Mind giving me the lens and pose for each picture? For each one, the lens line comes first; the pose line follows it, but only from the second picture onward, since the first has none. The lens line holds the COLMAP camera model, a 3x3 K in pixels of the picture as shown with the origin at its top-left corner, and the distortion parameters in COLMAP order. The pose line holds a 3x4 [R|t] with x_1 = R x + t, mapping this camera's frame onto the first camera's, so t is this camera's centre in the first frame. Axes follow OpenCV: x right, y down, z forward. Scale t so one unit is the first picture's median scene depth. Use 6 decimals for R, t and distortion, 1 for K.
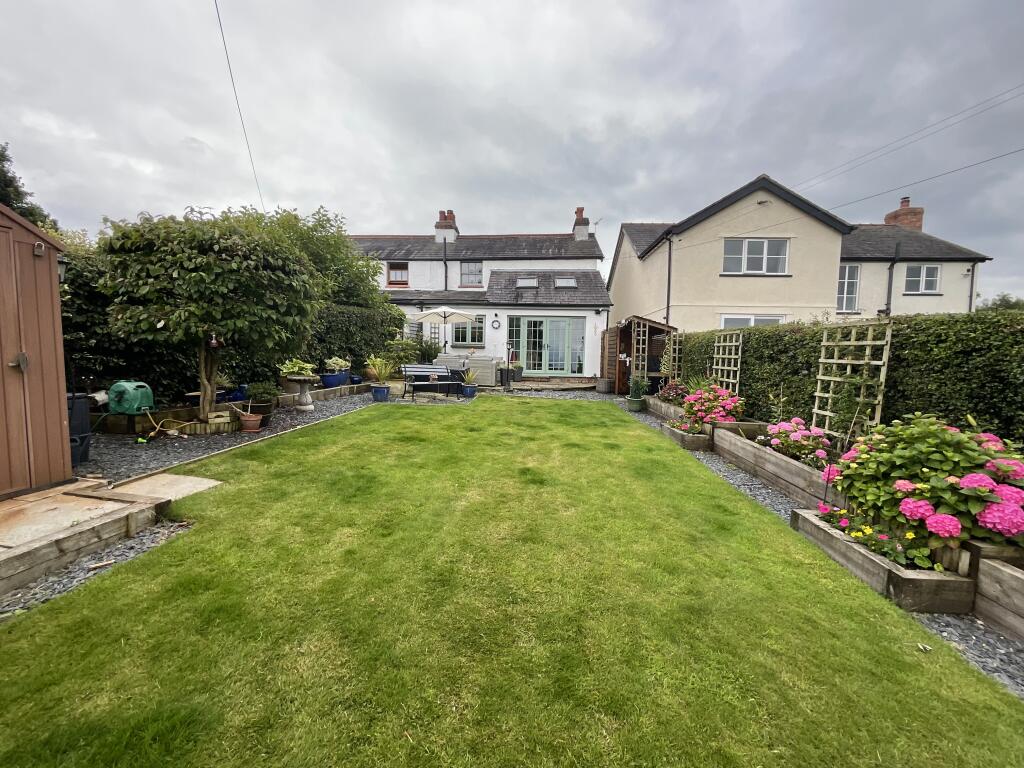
lens RADIAL K [[412.7, 0, 510.1], [0, 412.7, 384.9], [0, 0, 1]] dist [-0.000879, -0.000114]
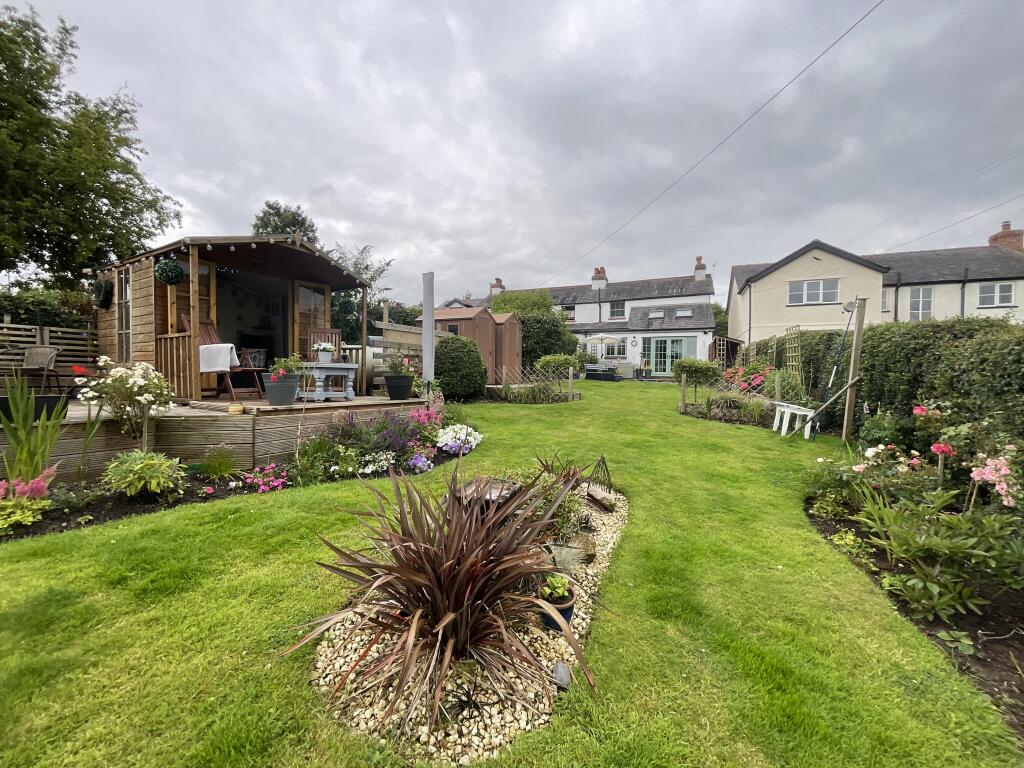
lens RADIAL K [[412.7, 0, 509.0], [0, 412.7, 383.6], [0, 0, 1]] dist [-0.000879, -0.000114]
pose [[0.943287, -0.001309, -0.331976, 0.036386], [-0.017964, 0.998326, -0.054980, 0.098122], [0.331492, 0.057825, 0.941684, -0.602628]]
